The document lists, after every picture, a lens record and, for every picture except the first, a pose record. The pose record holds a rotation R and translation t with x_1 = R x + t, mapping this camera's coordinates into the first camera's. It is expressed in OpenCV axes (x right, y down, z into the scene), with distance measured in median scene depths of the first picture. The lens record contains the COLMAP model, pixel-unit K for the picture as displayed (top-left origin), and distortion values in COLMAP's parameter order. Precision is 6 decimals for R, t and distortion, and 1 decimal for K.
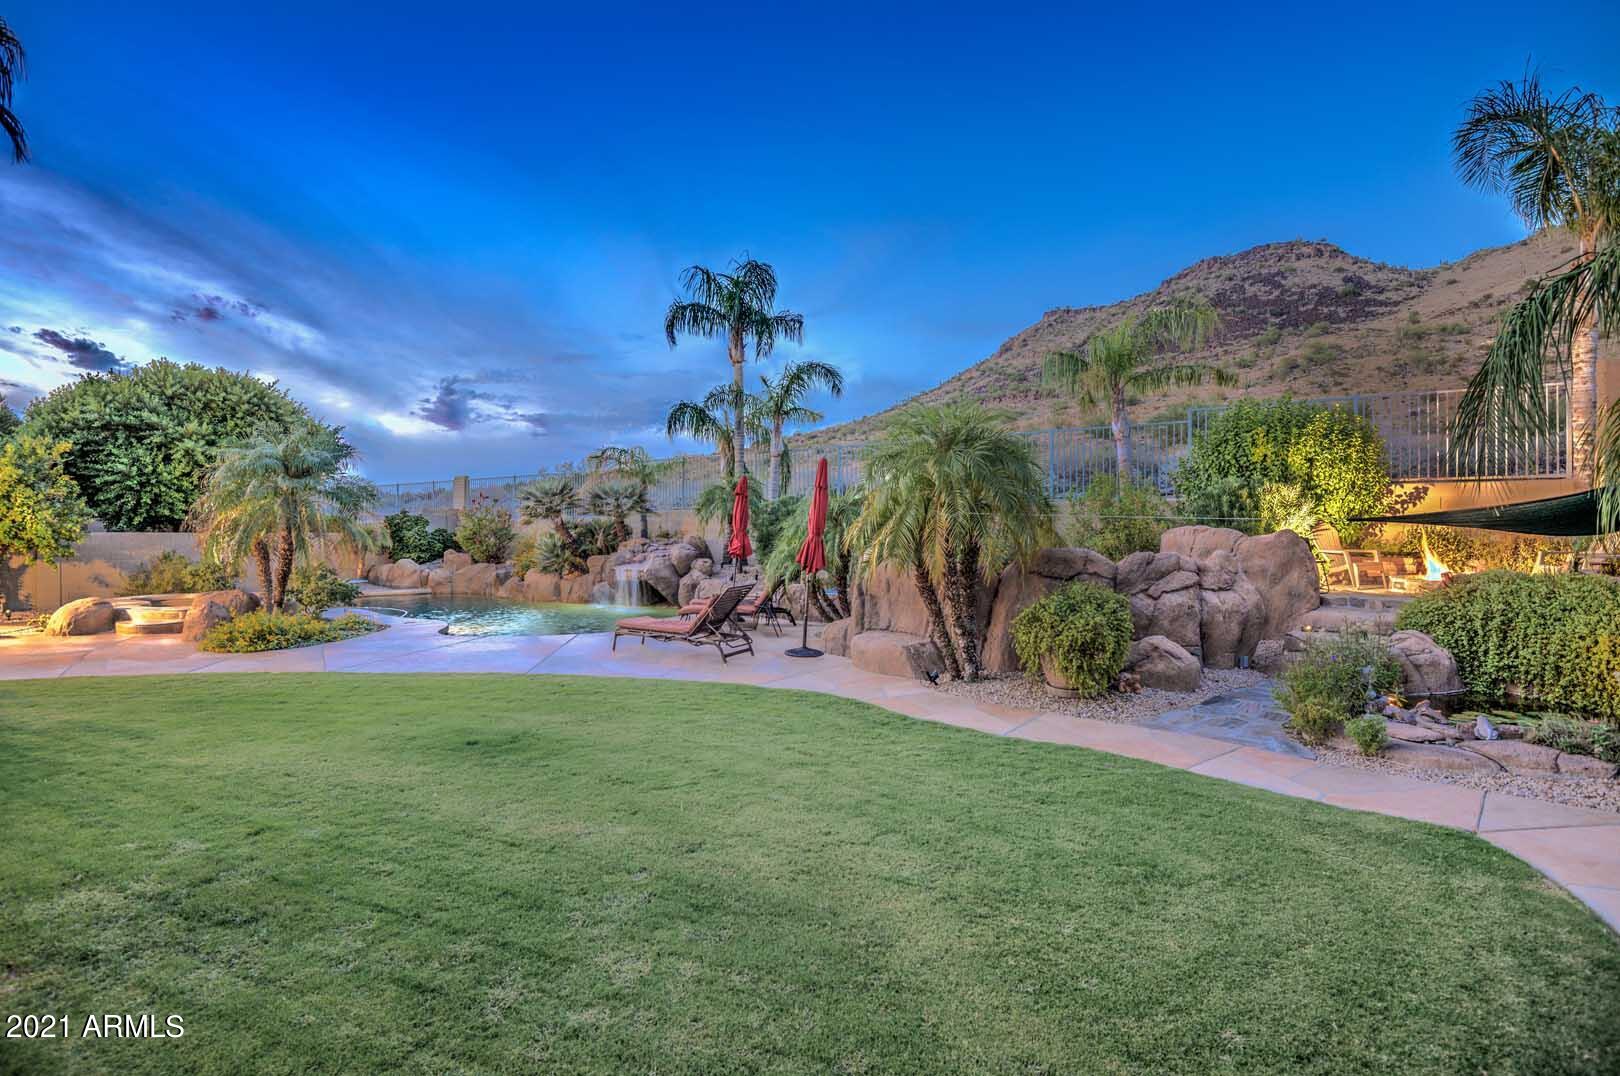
lens RADIAL K [[765.6, 0, 811.7], [0, 765.6, 529.5], [0, 0, 1]] dist [-0.001930, -0.014400]
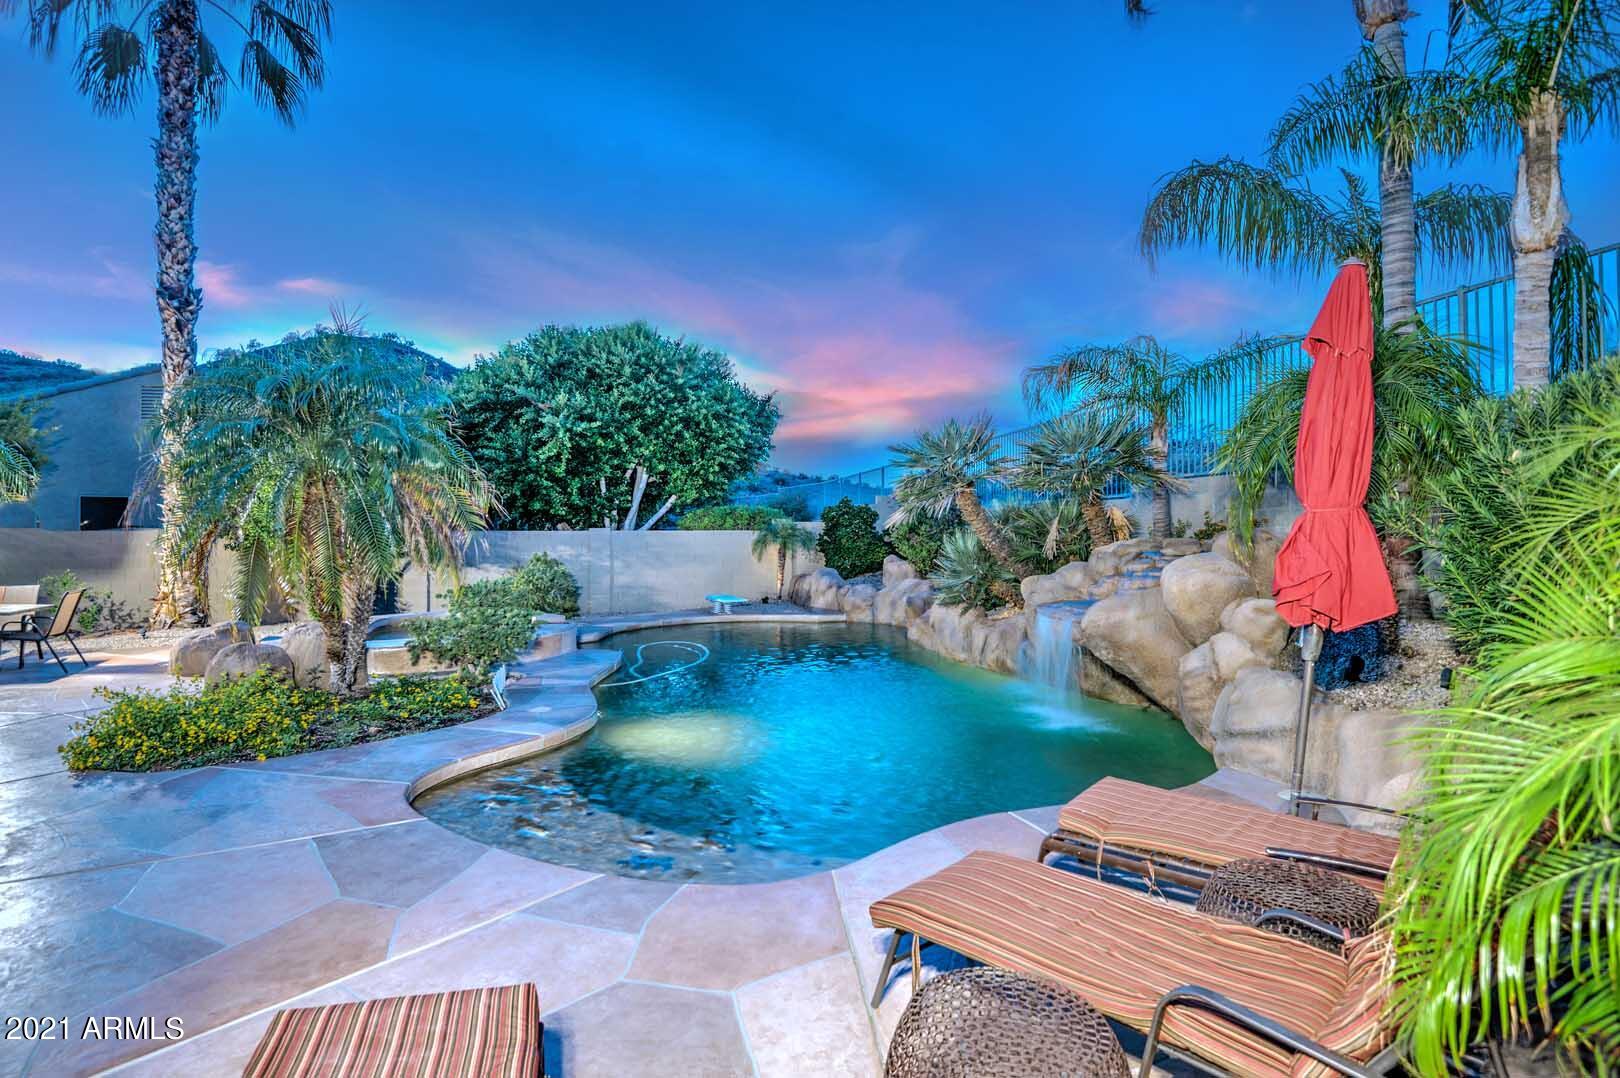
lens RADIAL K [[808.8, 0, 813.5], [0, 808.8, 532.2], [0, 0, 1]] dist [-0.000068, -0.000038]
pose [[0.686591, -0.003281, -0.727036, -0.015192], [0.003720, 0.999993, -0.001000, 0.007251], [0.727034, -0.002018, 0.686598, 0.593618]]
